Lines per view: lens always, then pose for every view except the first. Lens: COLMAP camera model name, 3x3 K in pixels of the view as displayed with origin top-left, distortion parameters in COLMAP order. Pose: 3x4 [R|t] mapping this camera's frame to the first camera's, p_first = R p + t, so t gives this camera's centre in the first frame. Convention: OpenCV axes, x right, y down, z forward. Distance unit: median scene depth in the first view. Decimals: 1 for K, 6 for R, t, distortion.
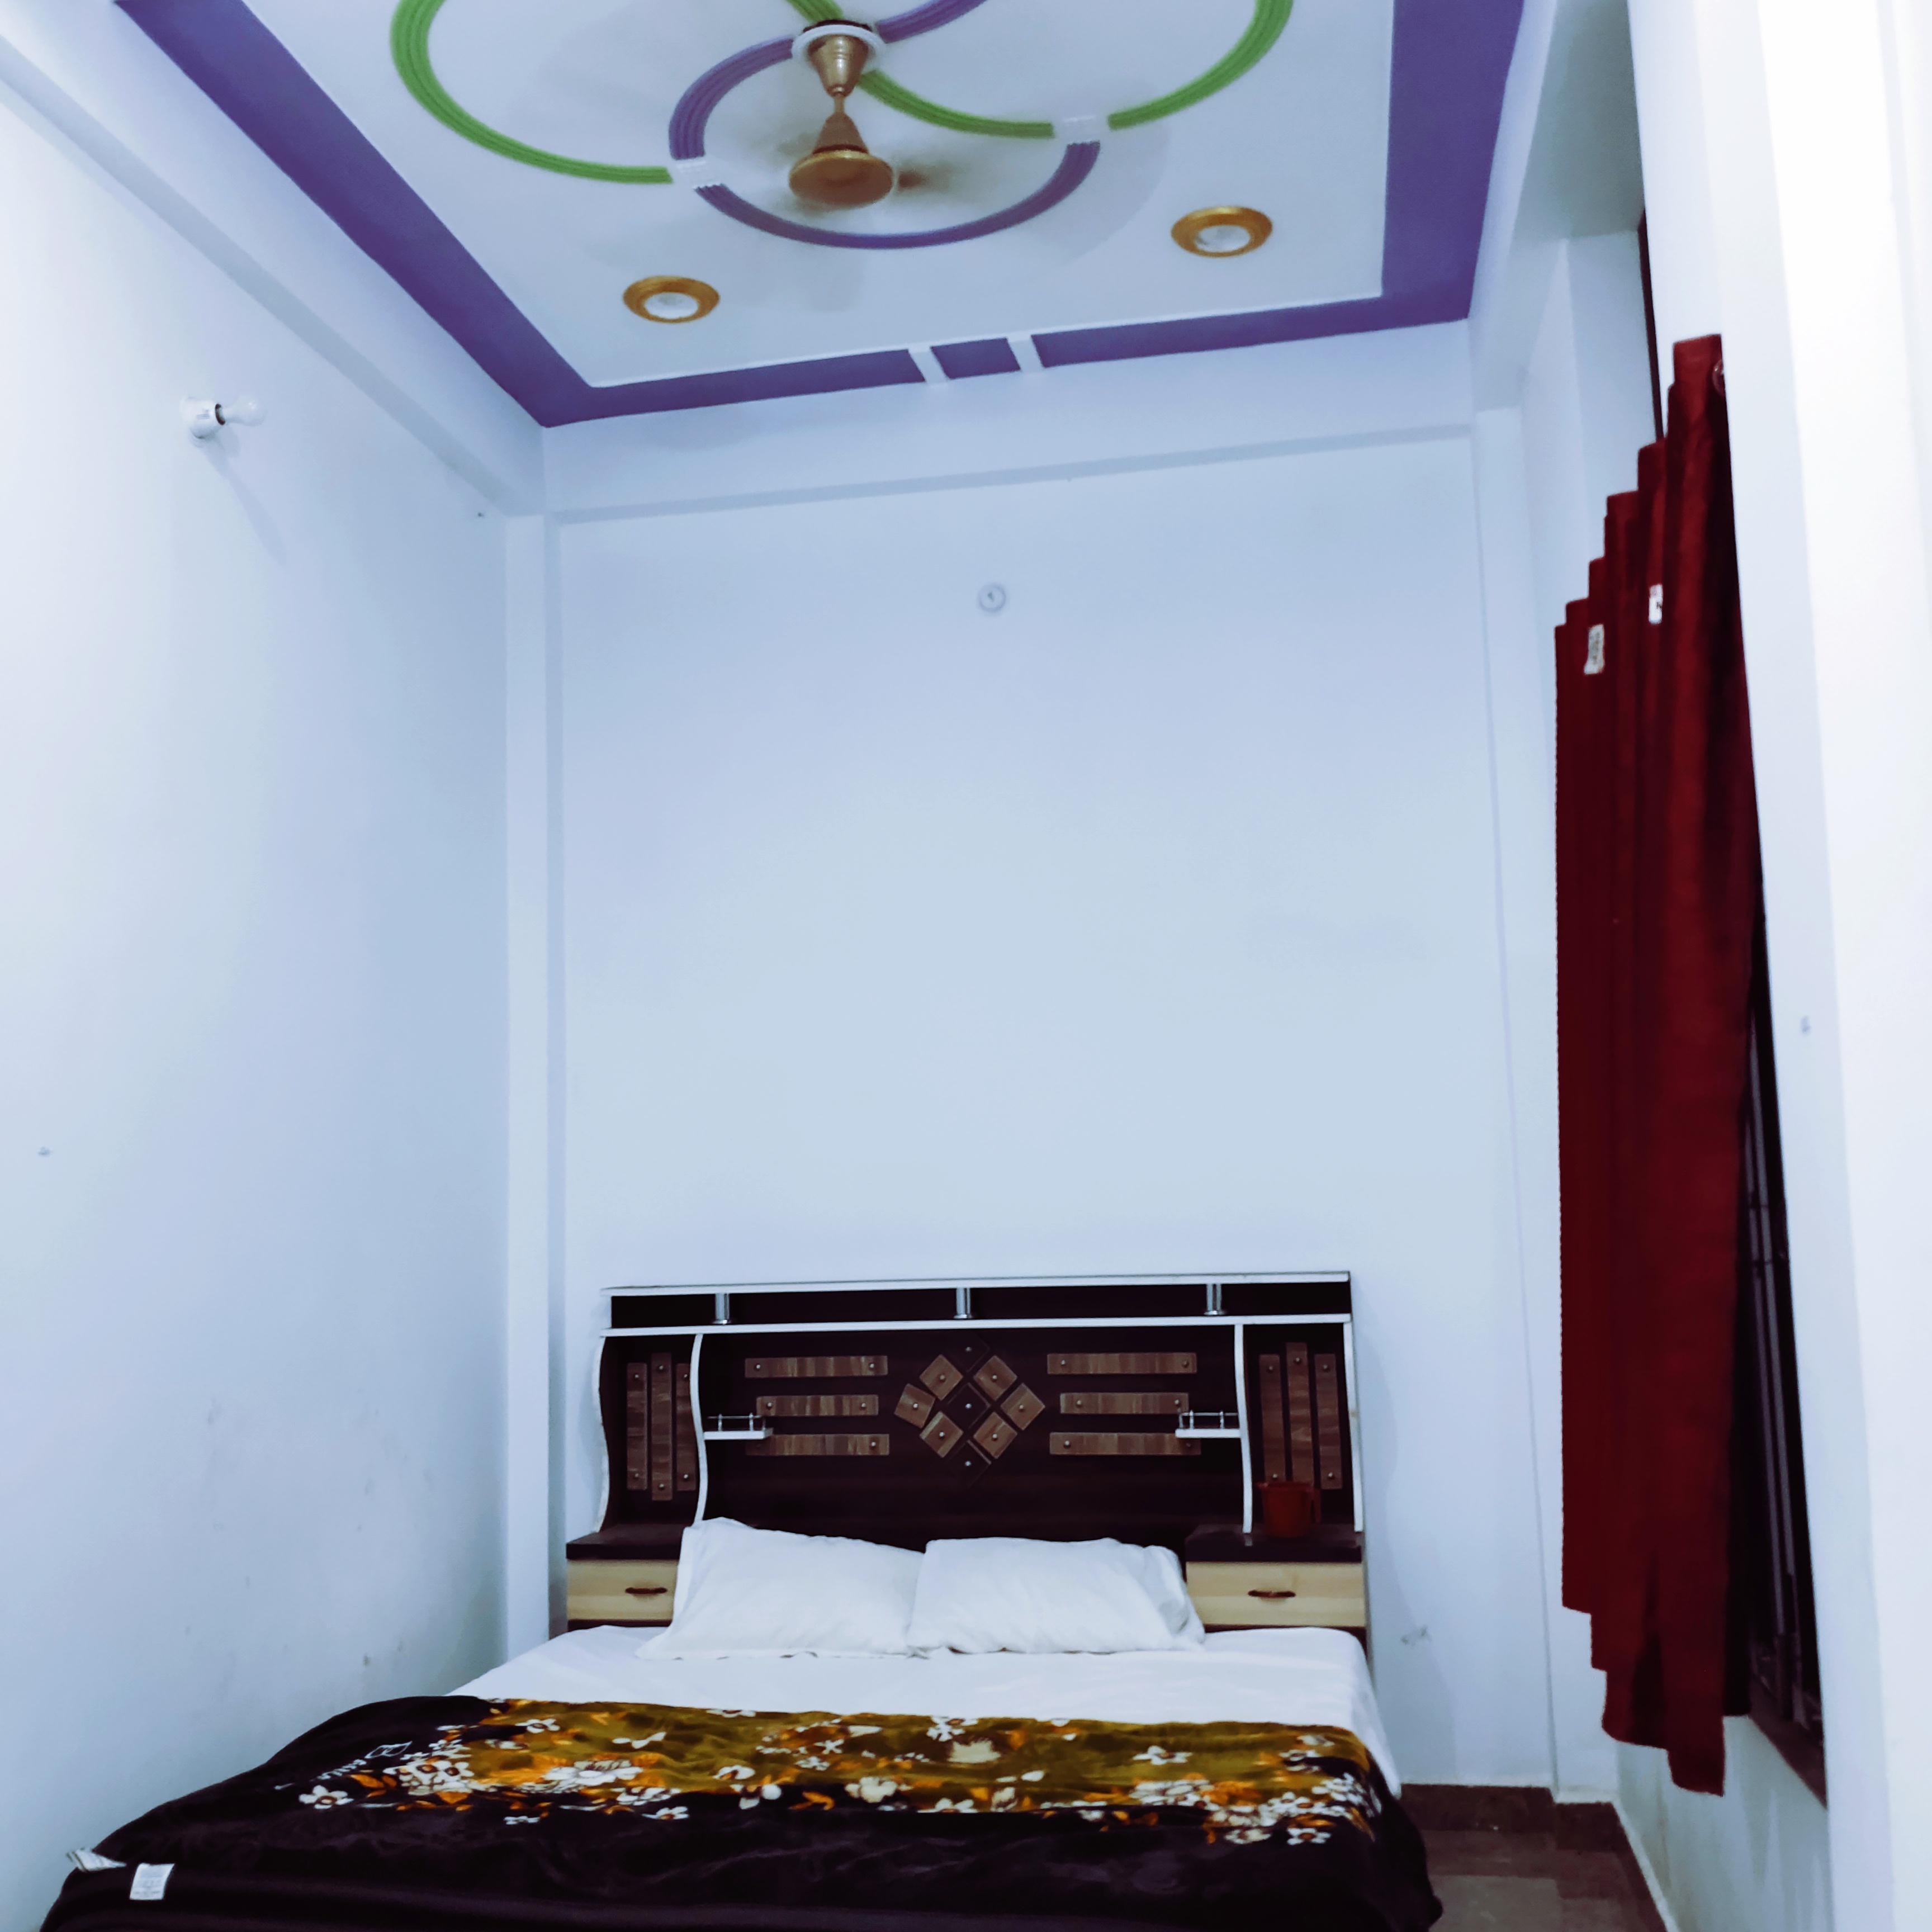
lens RADIAL K [[2084.4, 0, 966.0], [0, 2084.4, 966.0], [0, 0, 1]] dist [0.145088, -0.290570]
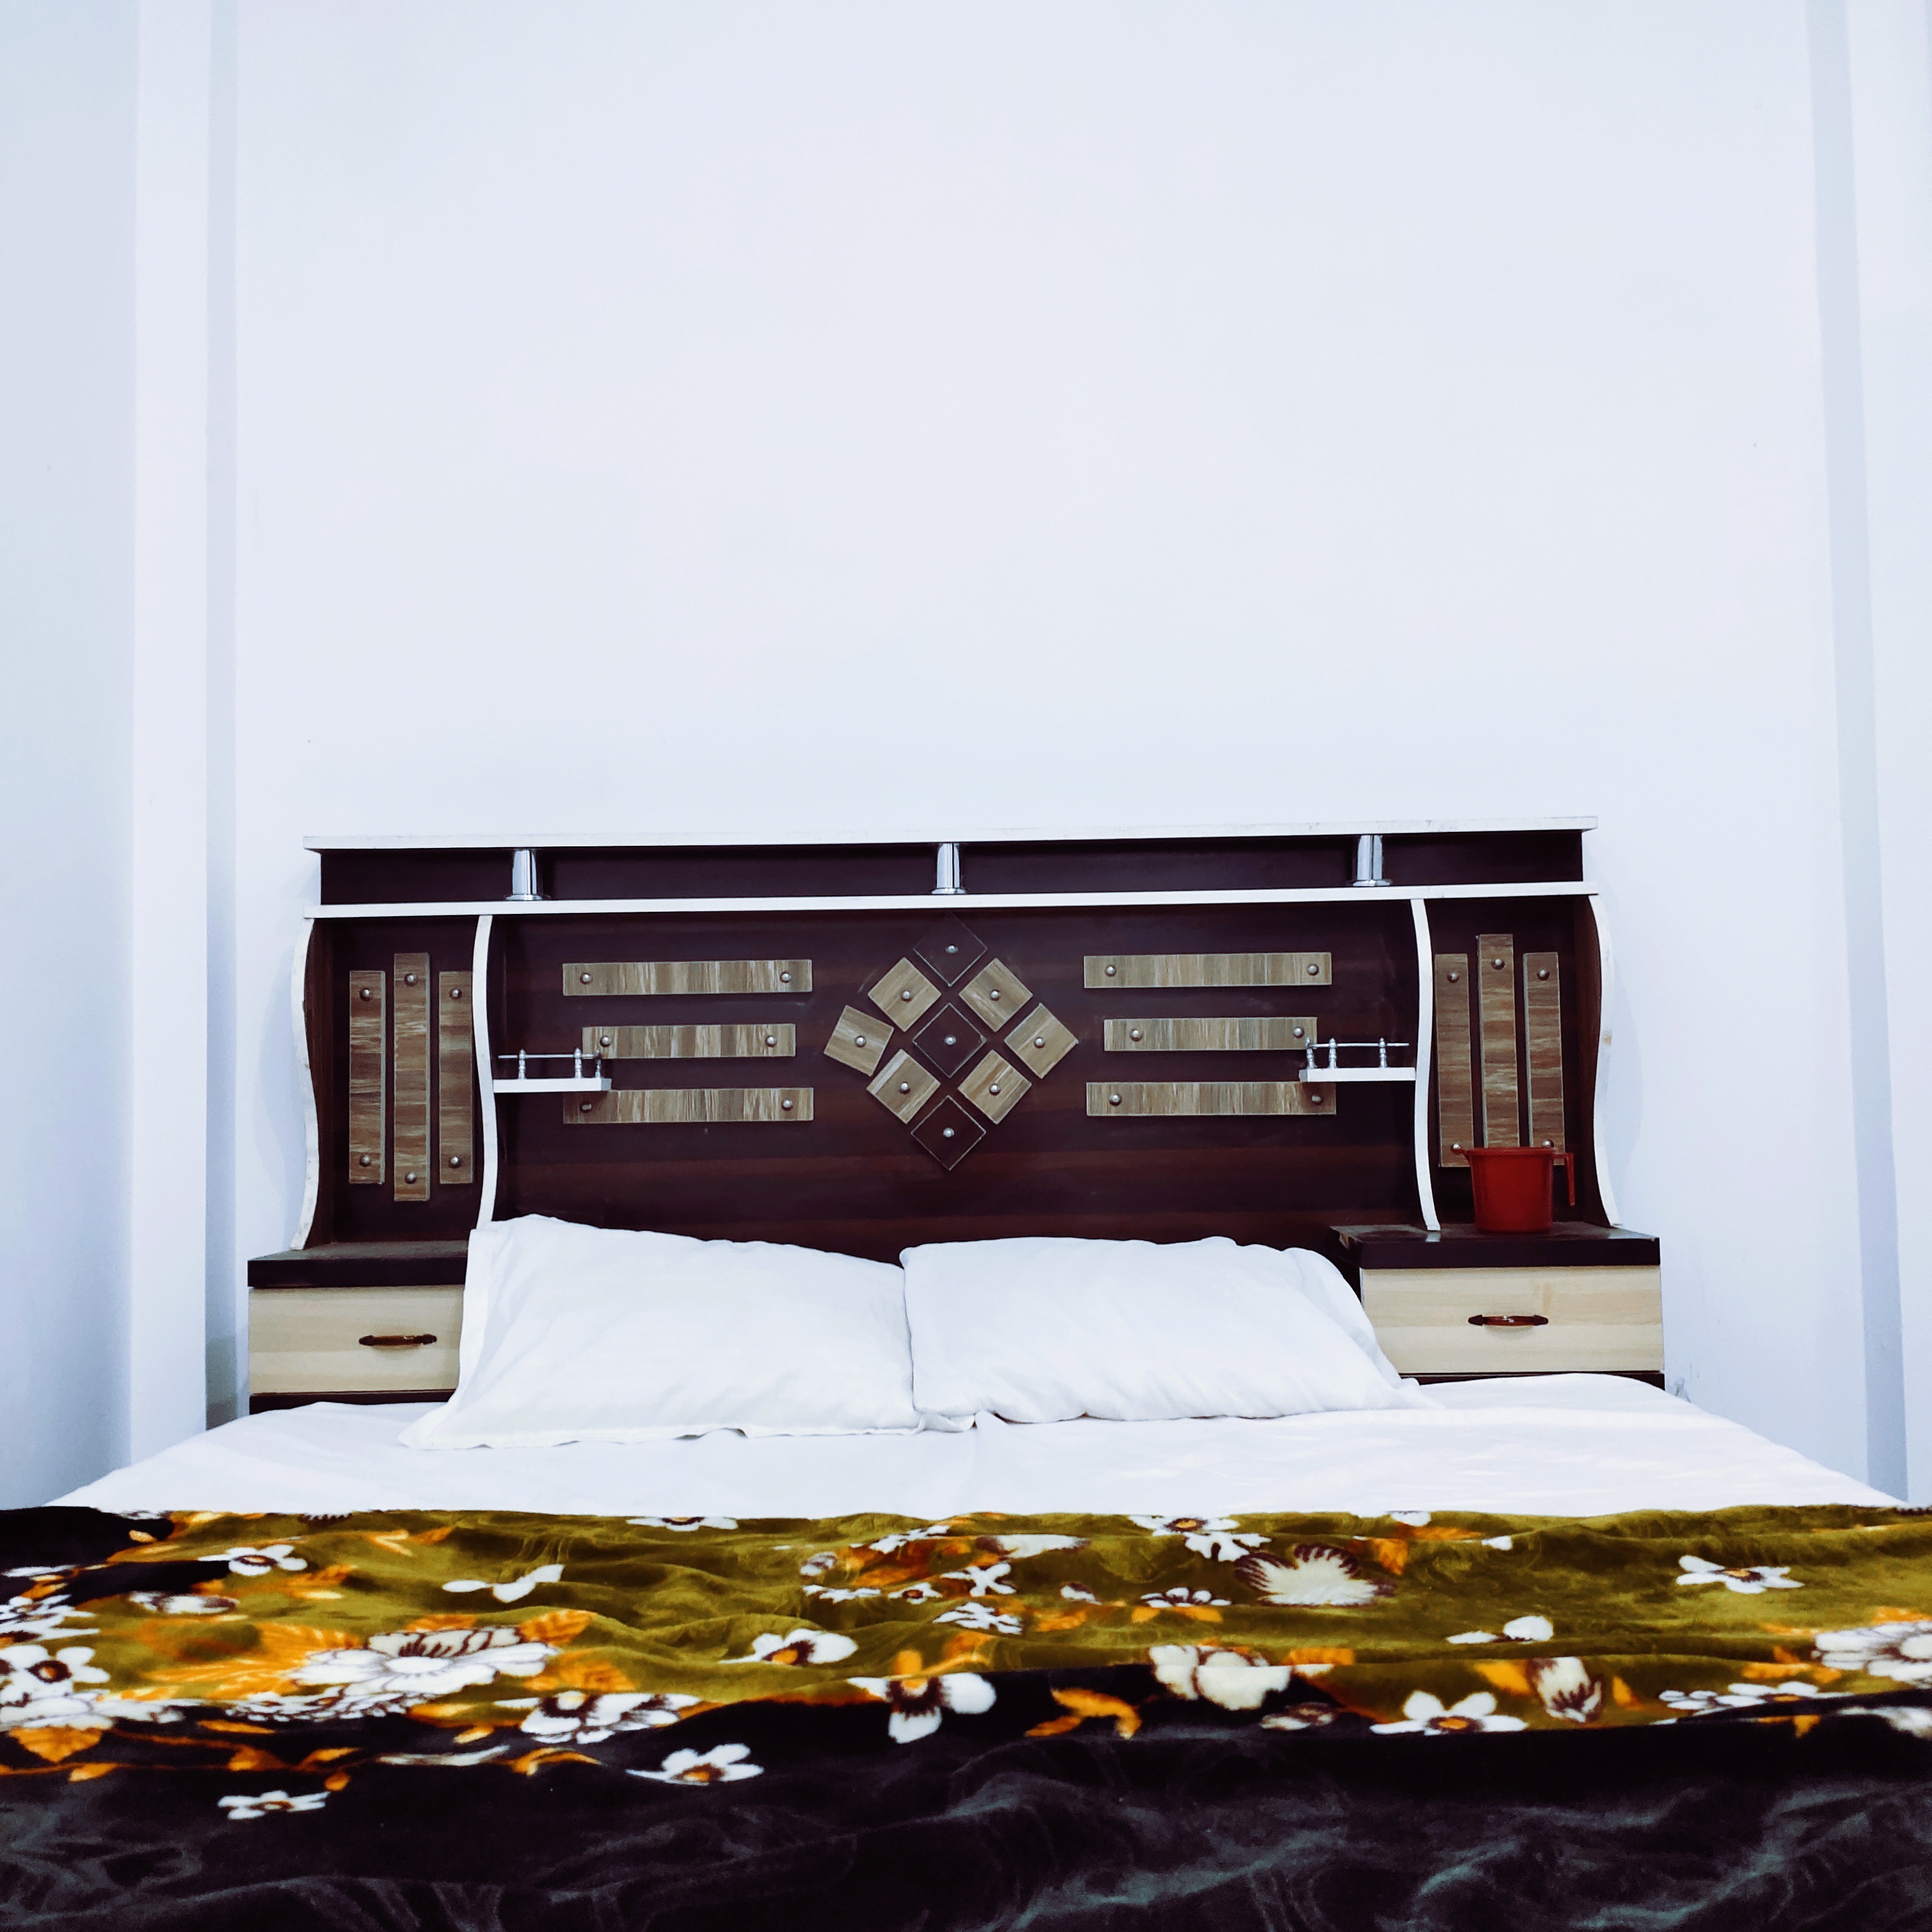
lens RADIAL K [[2047.8, 0, 966.0], [0, 2047.8, 966.0], [0, 0, 1]] dist [0.097766, -0.211374]
pose [[0.980729, 0.023246, 0.193983, -0.112675], [-0.033271, 0.998265, 0.048581, 0.165847], [-0.192517, -0.054099, 0.979801, 0.441221]]
